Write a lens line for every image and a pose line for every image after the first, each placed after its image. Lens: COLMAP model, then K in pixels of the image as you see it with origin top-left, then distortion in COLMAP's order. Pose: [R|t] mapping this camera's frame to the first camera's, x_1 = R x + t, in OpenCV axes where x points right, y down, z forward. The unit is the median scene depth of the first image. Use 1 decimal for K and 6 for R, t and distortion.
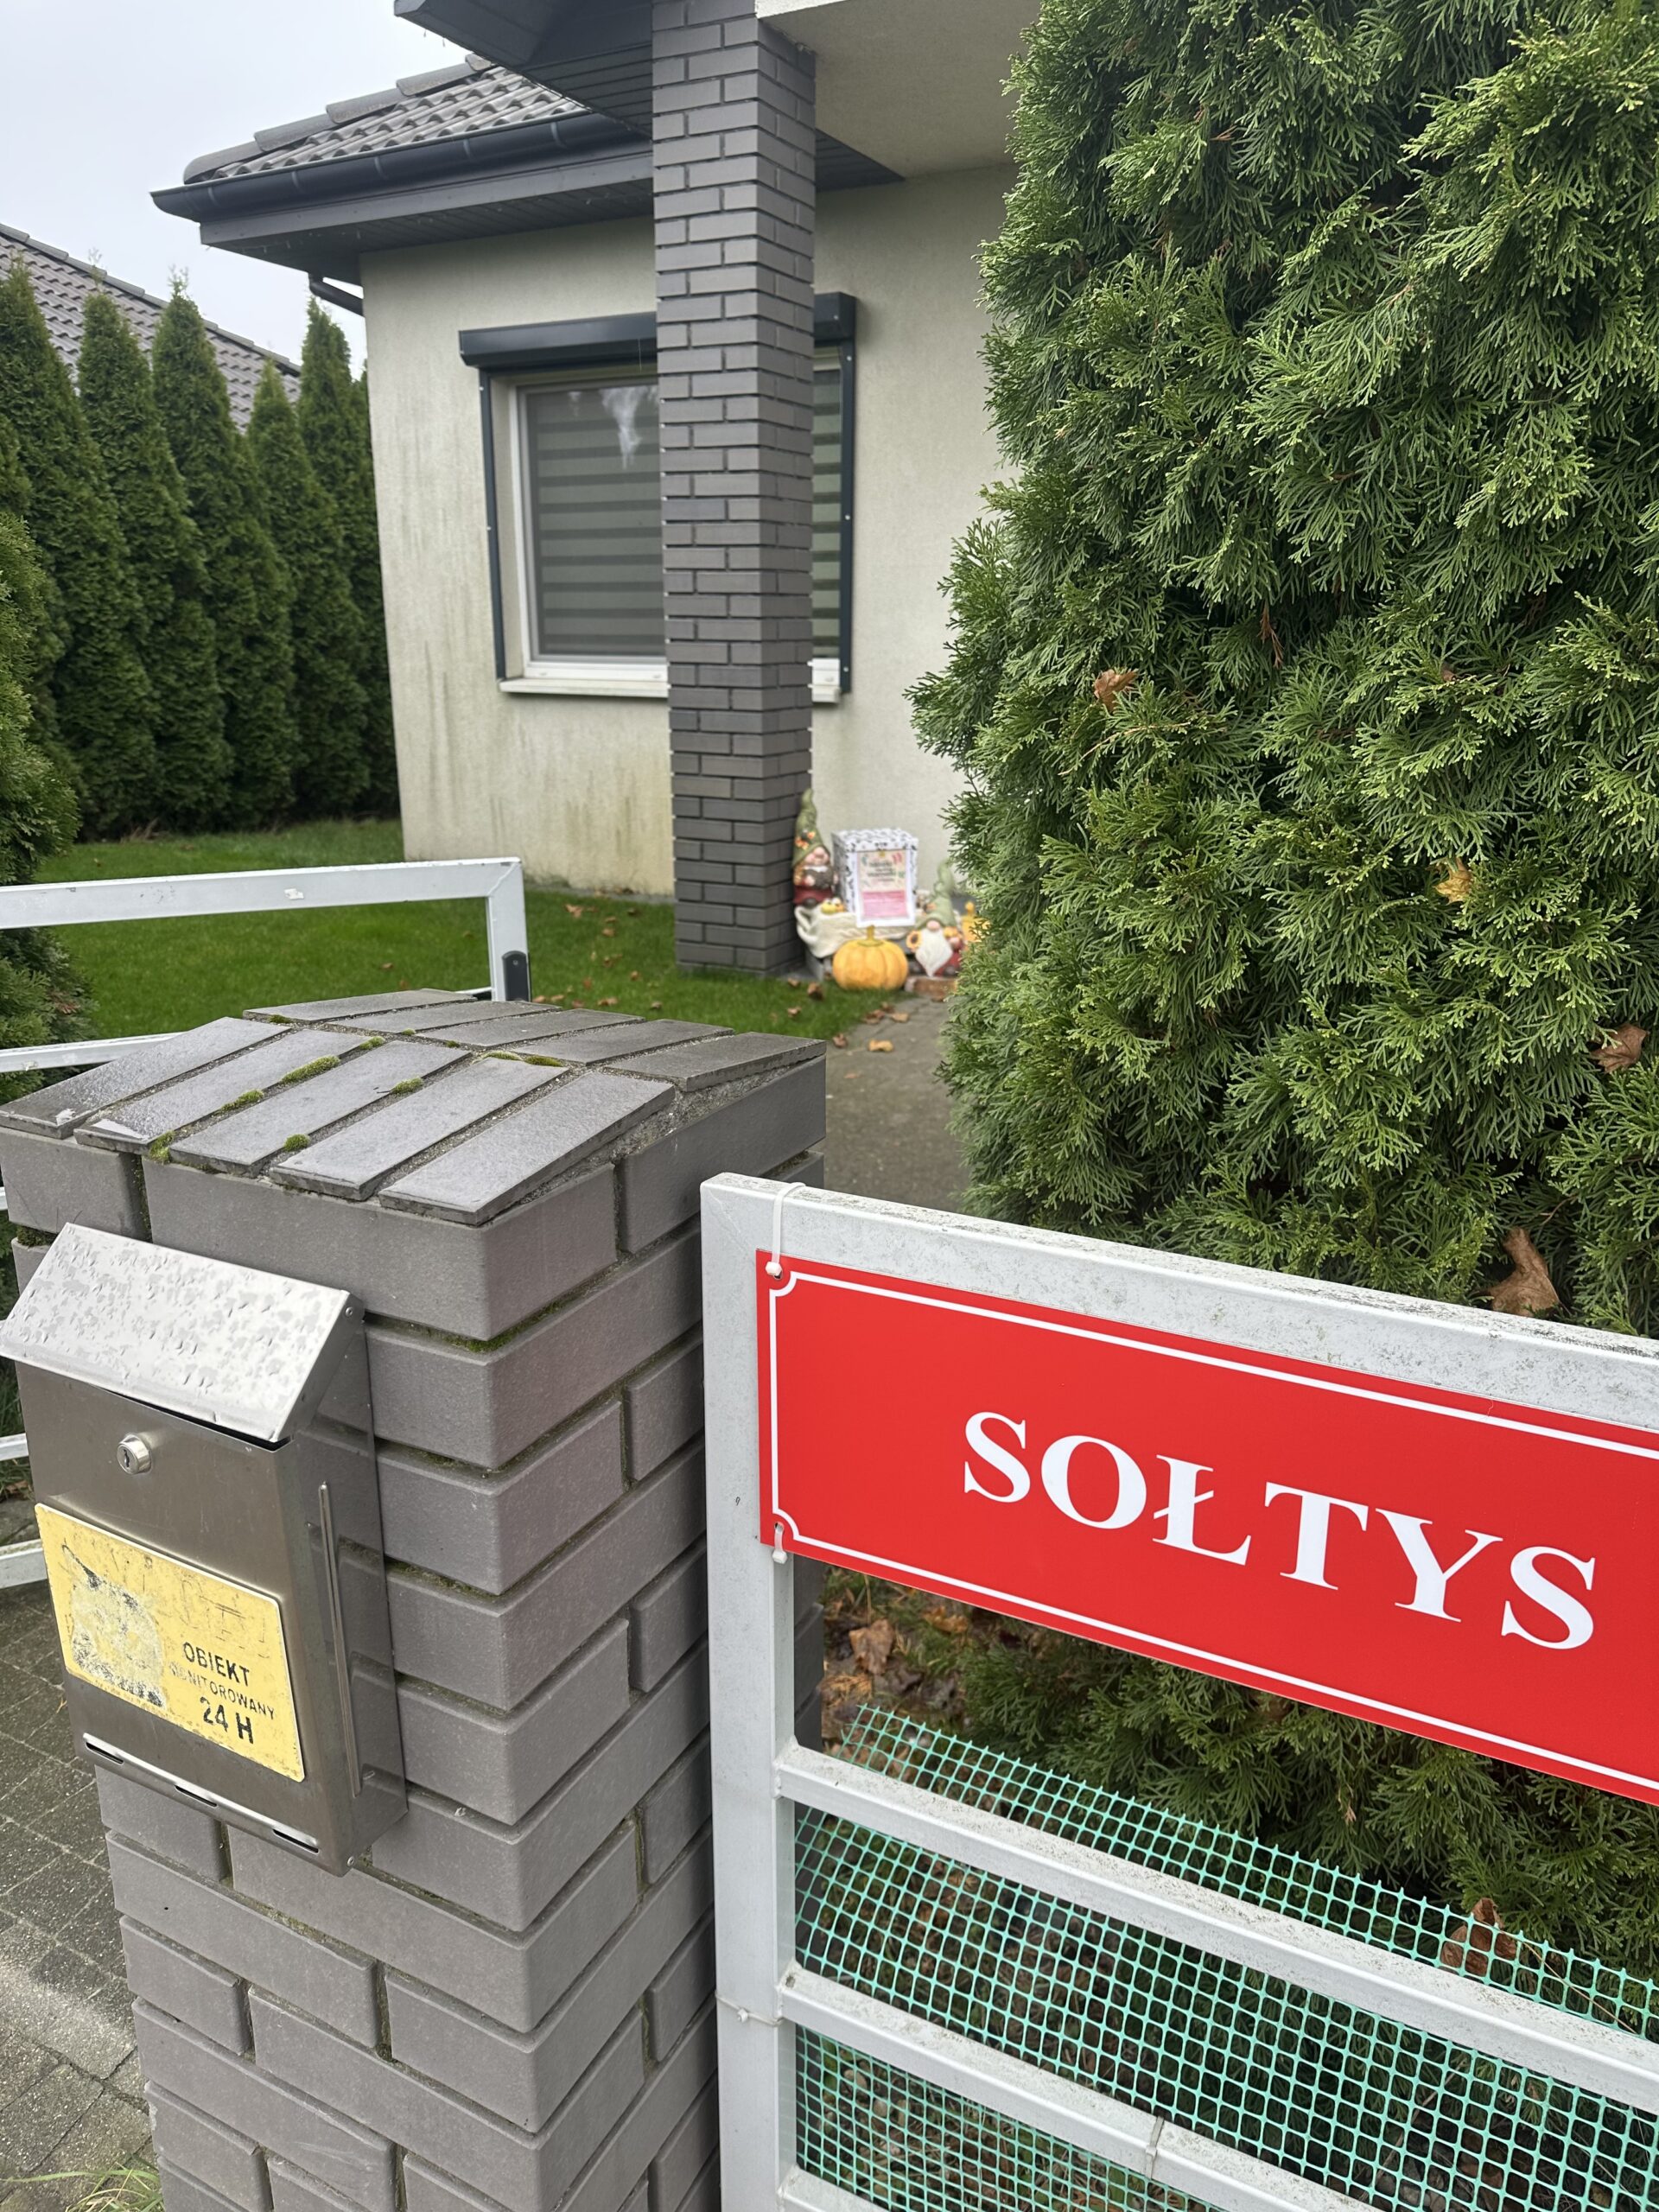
lens RADIAL K [[1573.0, 0, 829.5], [0, 1573.0, 1106.0], [0, 0, 1]] dist [0.034744, -0.045670]
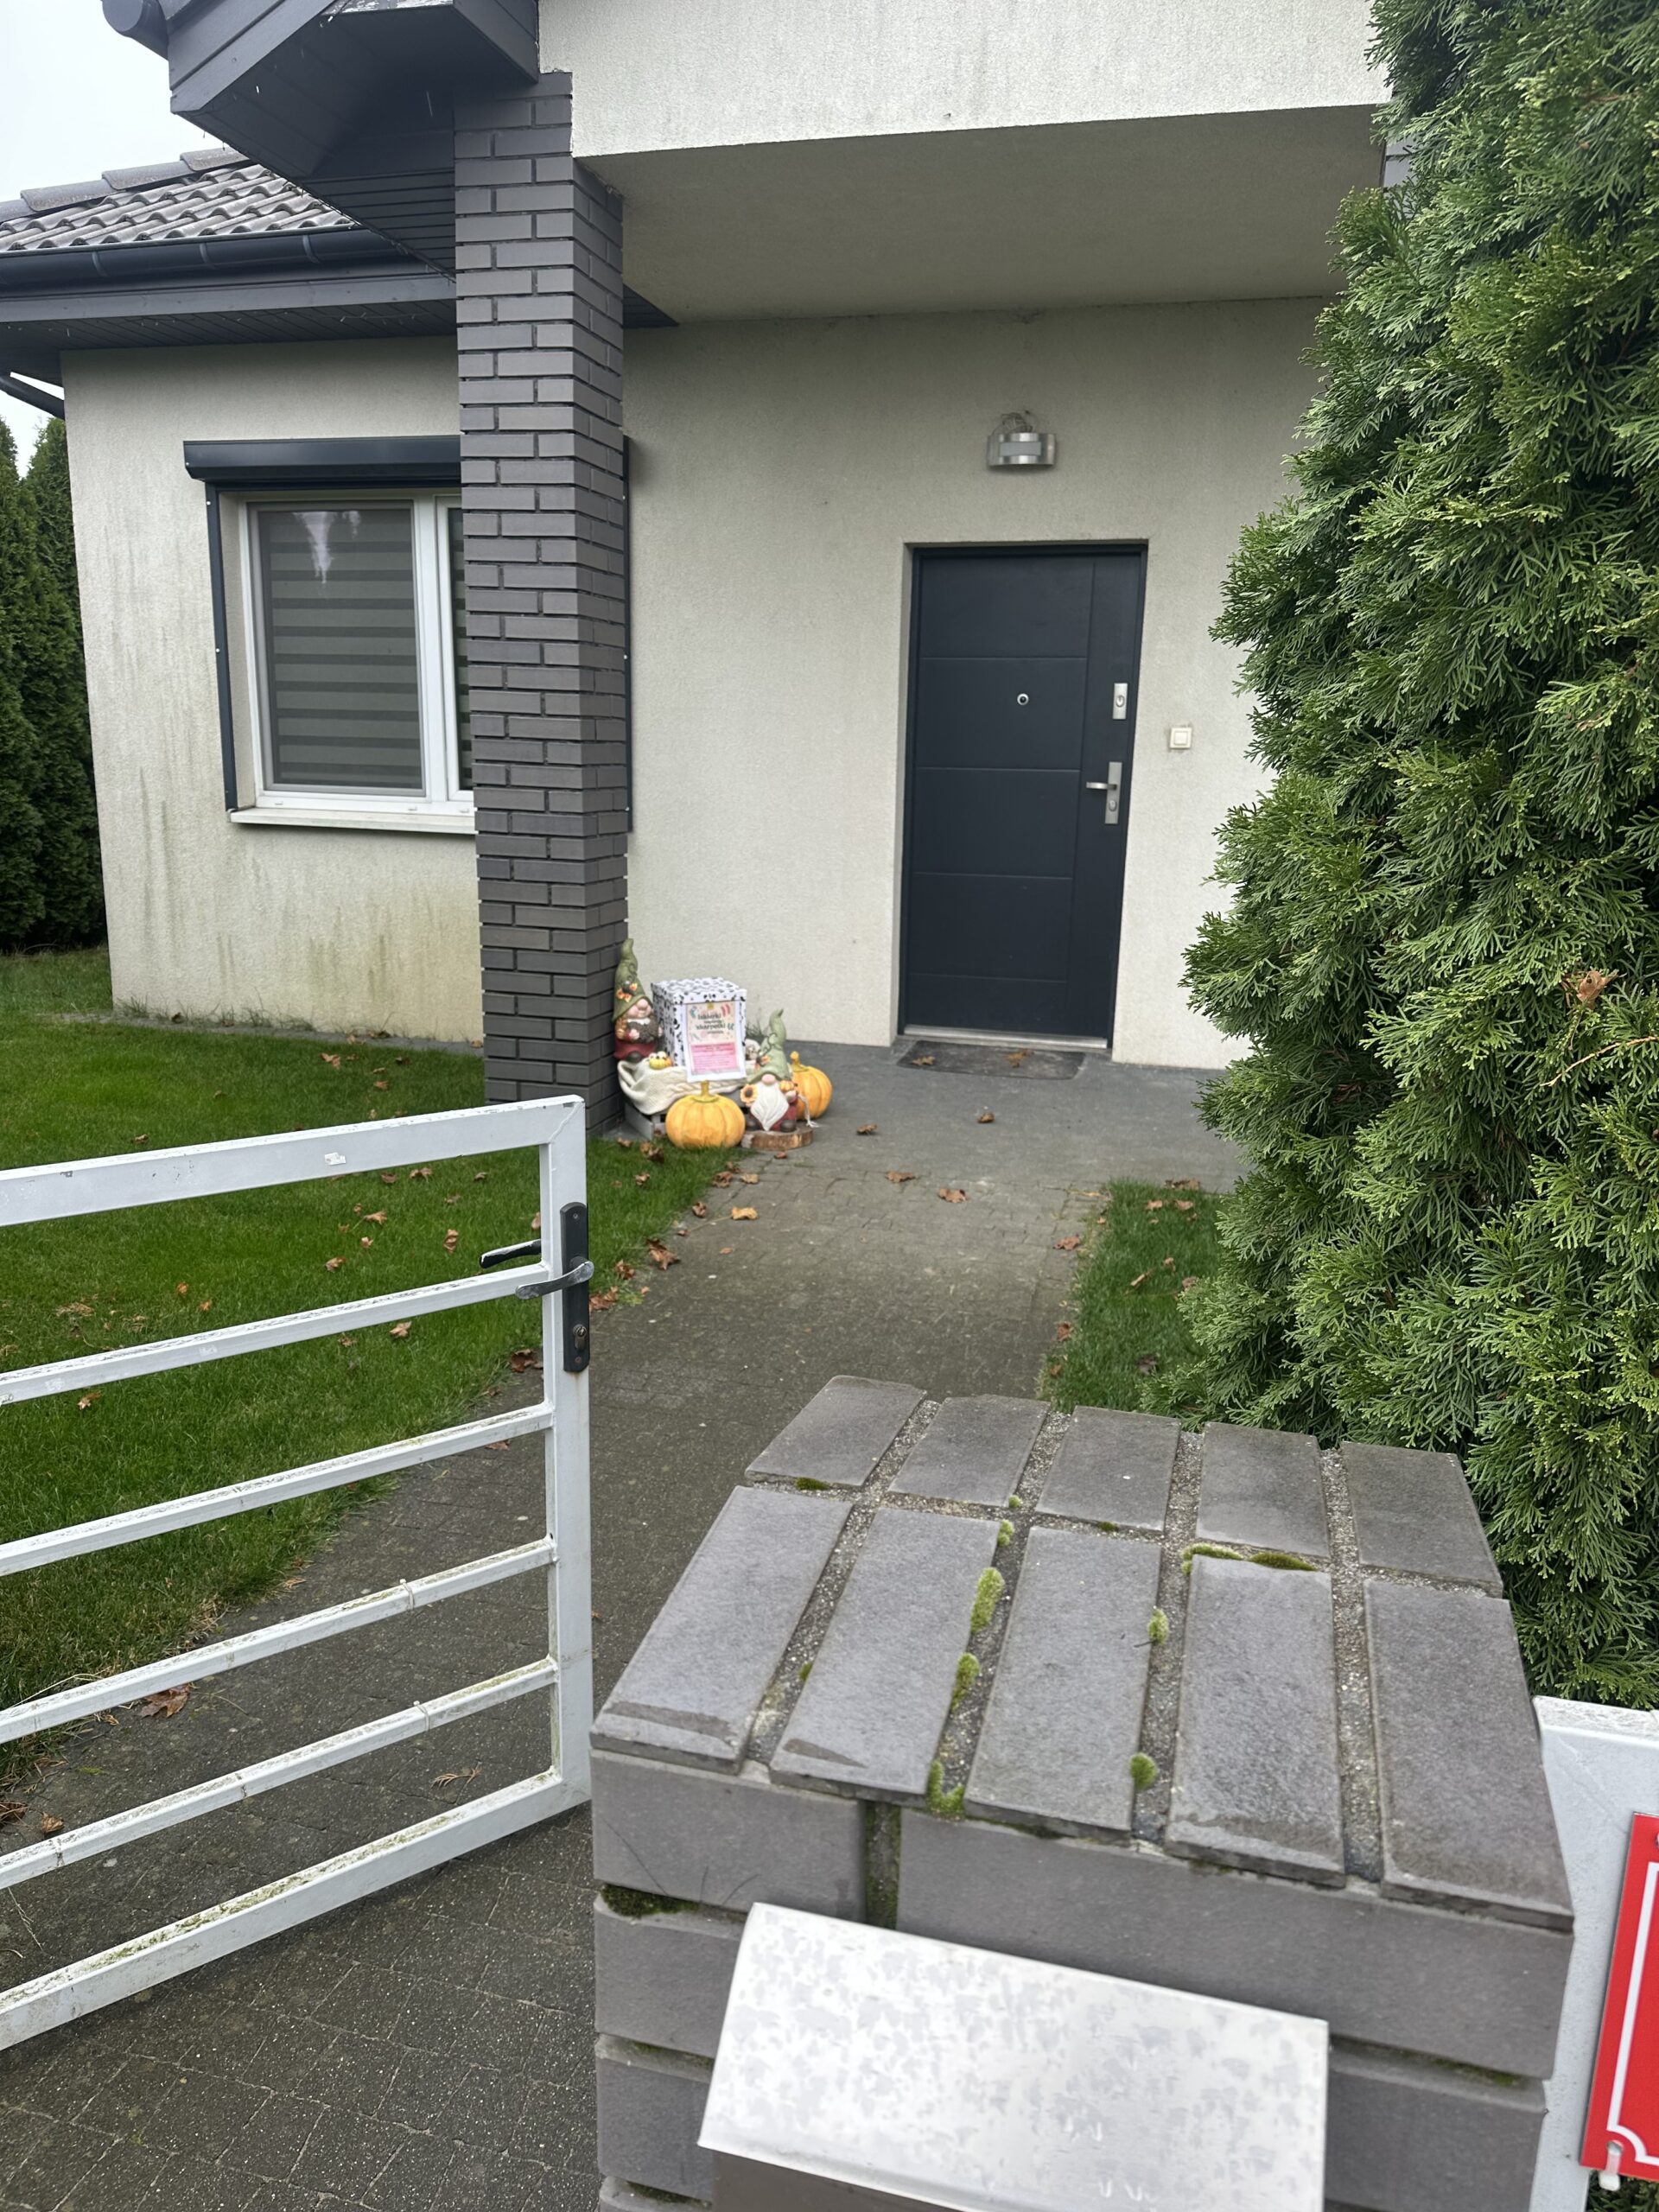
lens RADIAL K [[1558.5, 0, 829.5], [0, 1558.5, 1106.0], [0, 0, 1]] dist [0.051468, -0.047621]
pose [[0.974646, -0.034919, 0.221011, -0.108734], [0.048328, 0.997285, -0.055555, -0.042249], [-0.218471, 0.064828, 0.973688, 0.057380]]
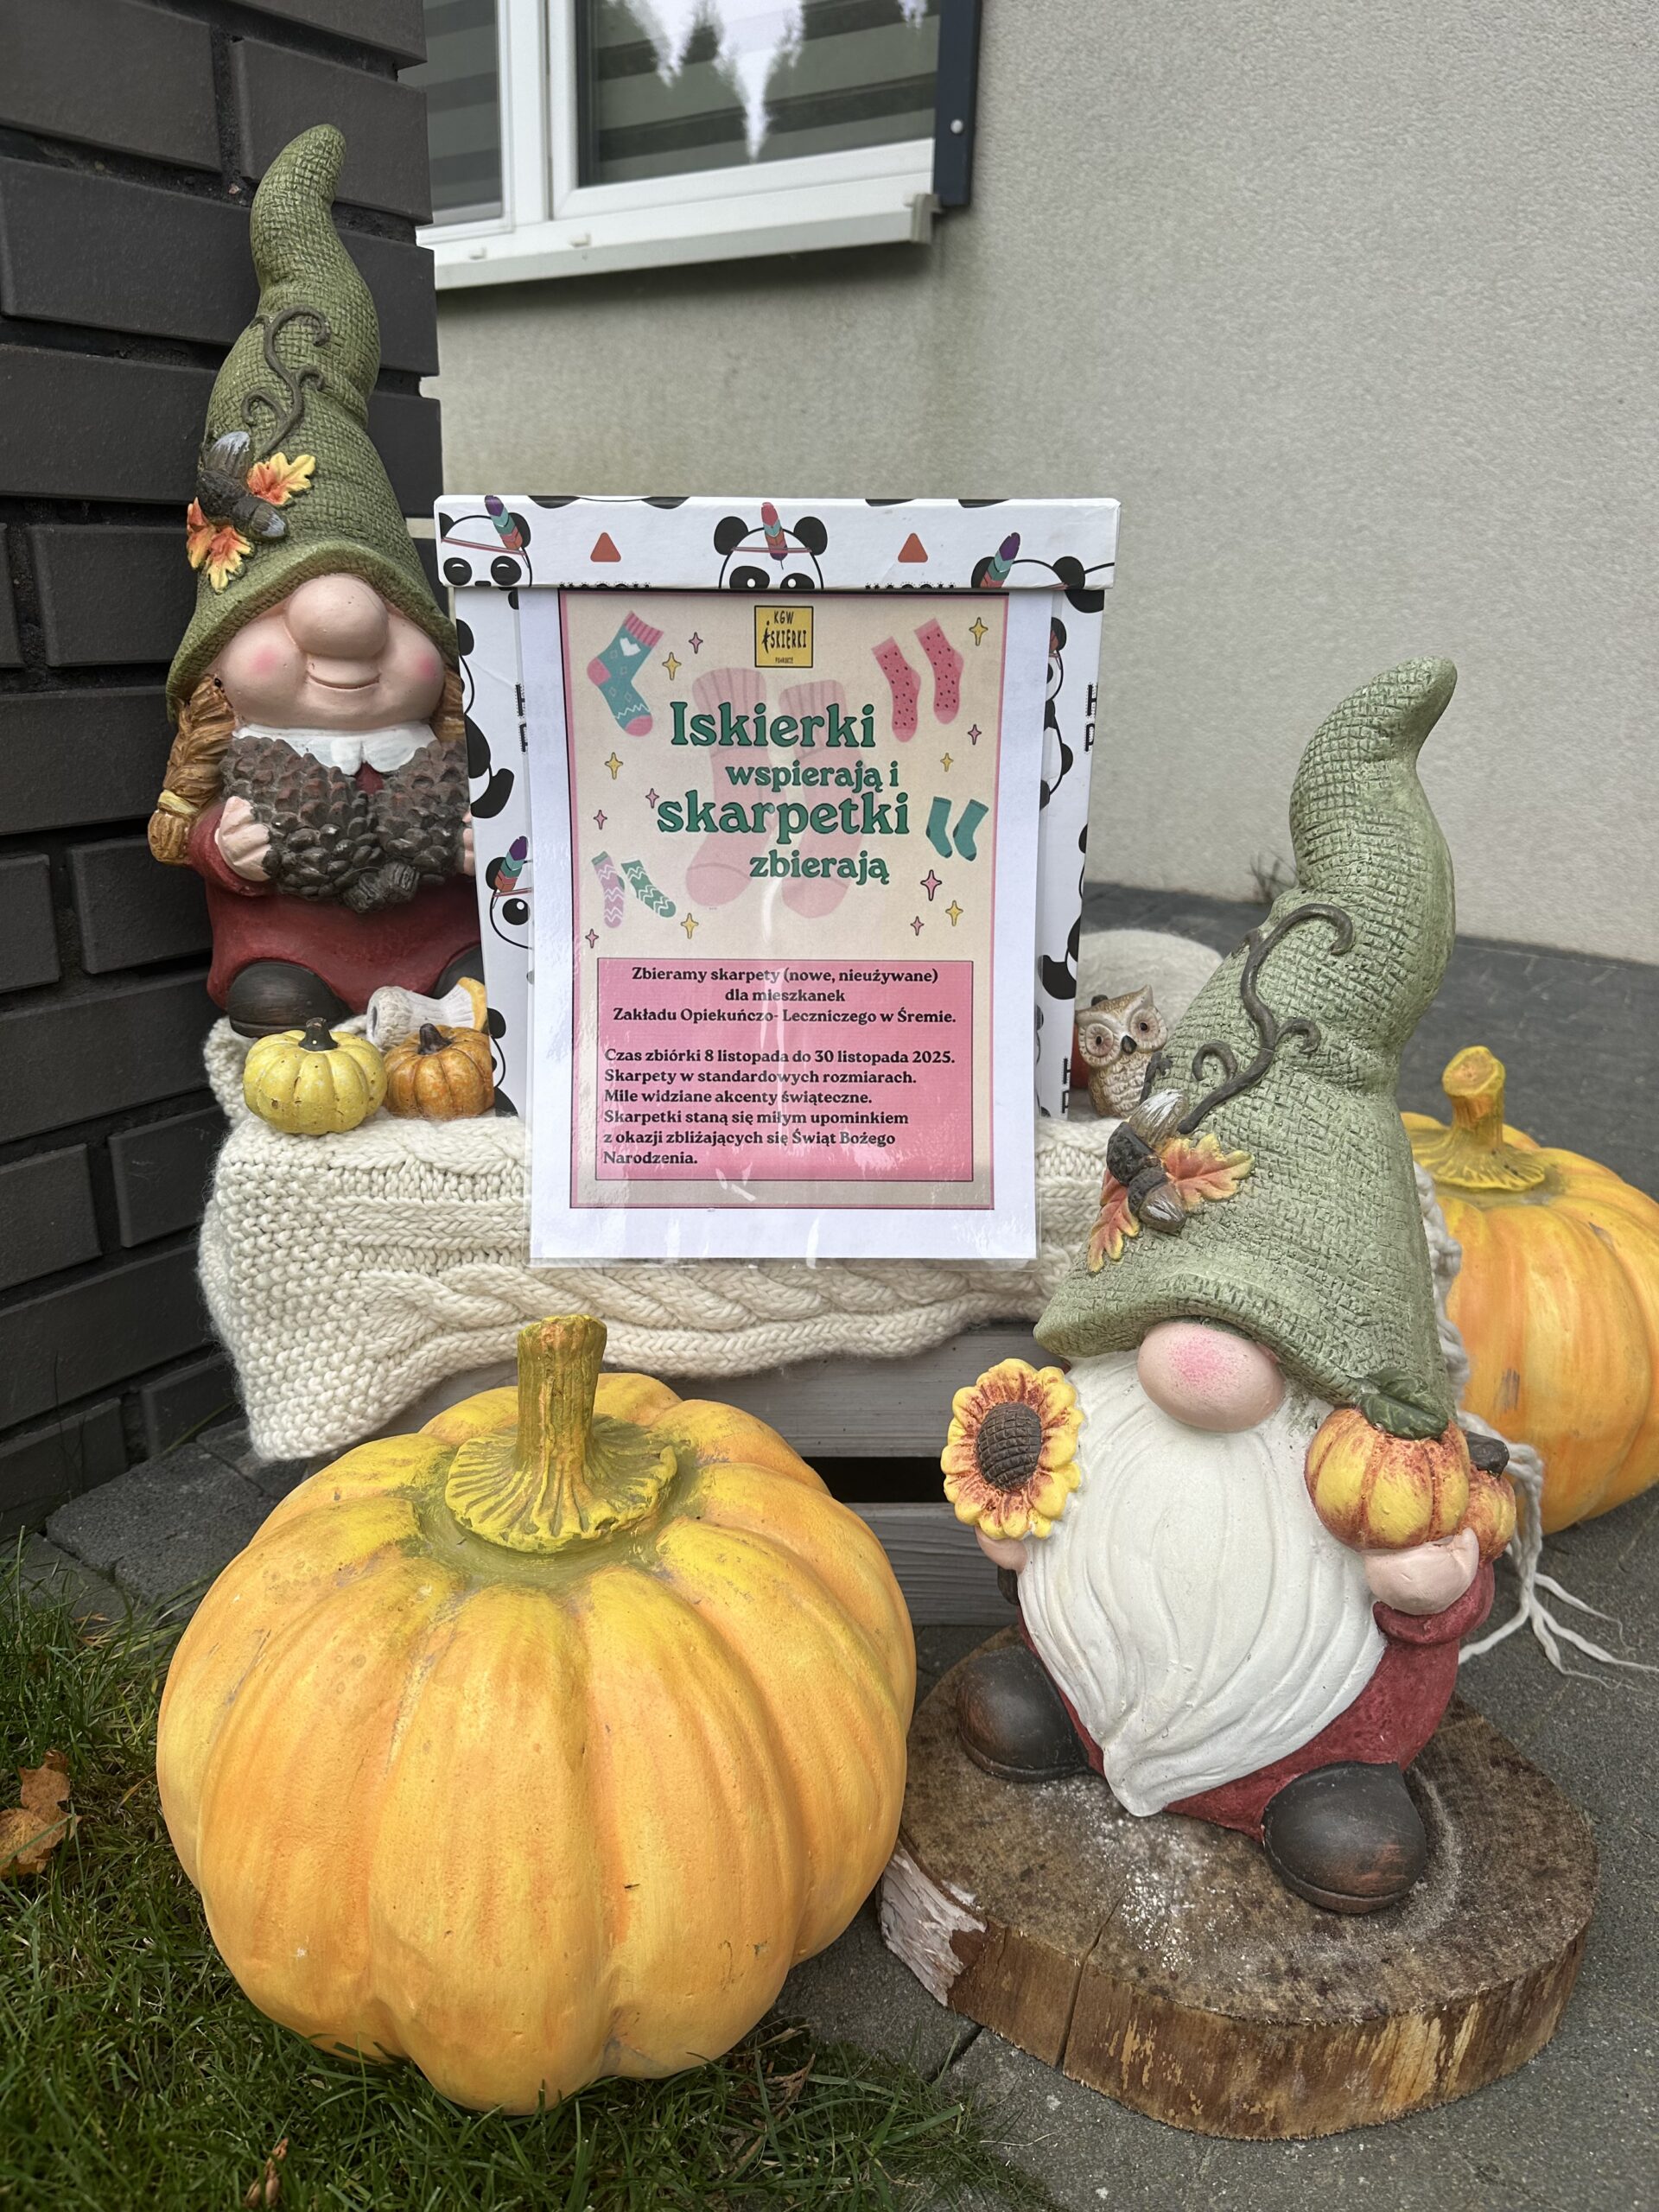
lens RADIAL K [[1573.0, 0, 829.5], [0, 1573.0, 1106.0], [0, 0, 1]] dist [0.034744, -0.045670]
pose [[0.987934, 0.074990, -0.135506, 0.054161], [-0.070174, 0.996733, 0.039981, -0.131237], [0.138062, -0.029989, 0.989969, 0.888210]]
